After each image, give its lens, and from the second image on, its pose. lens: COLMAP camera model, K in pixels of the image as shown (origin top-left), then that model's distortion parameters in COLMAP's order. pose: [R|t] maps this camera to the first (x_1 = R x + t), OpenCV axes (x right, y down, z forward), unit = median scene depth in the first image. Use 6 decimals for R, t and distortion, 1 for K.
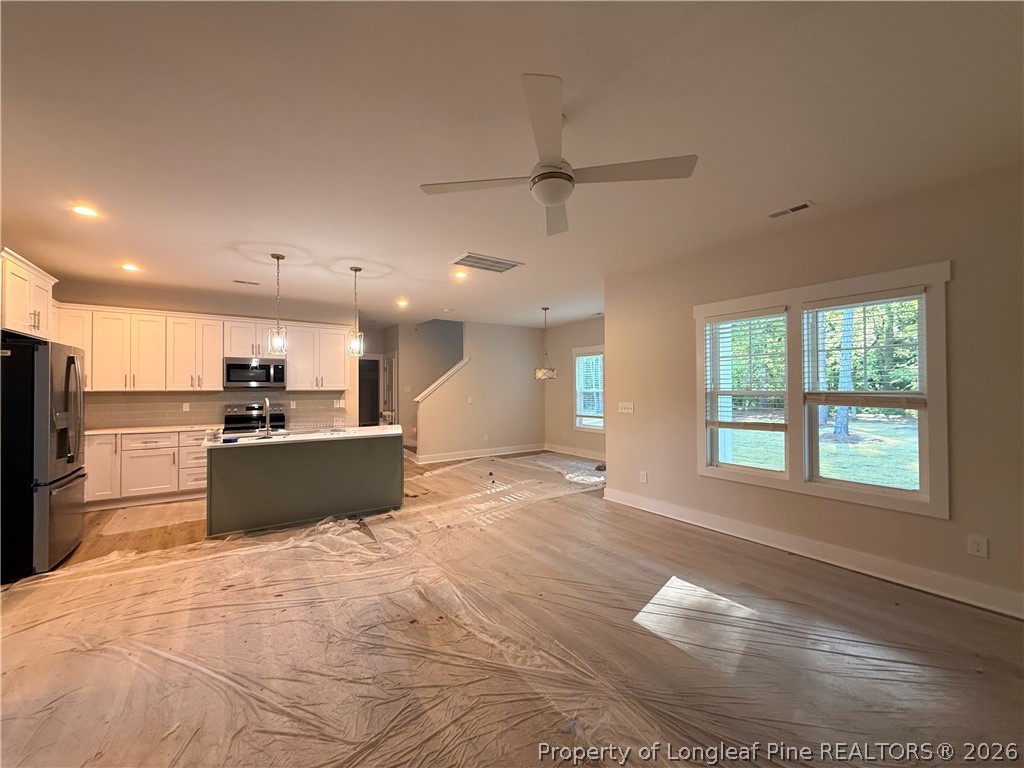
lens RADIAL K [[415.4, 0, 512.0], [0, 415.4, 384.0], [0, 0, 1]] dist [0.000862, 0.000140]
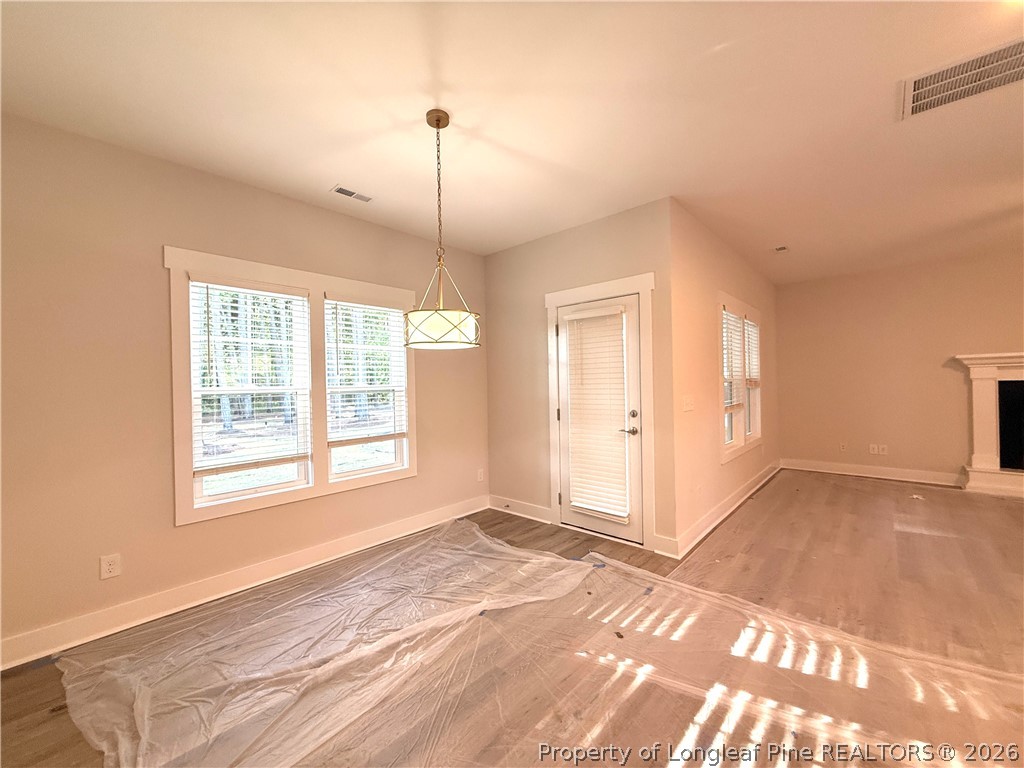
lens RADIAL K [[415.4, 0, 512.0], [0, 415.4, 384.0], [0, 0, 1]] dist [0.000862, 0.000140]
pose [[-0.216066, 0.006508, 0.976357, -0.383381], [0.016986, 0.999851, -0.002905, 0.030932], [-0.976231, 0.015957, -0.216144, 1.694070]]
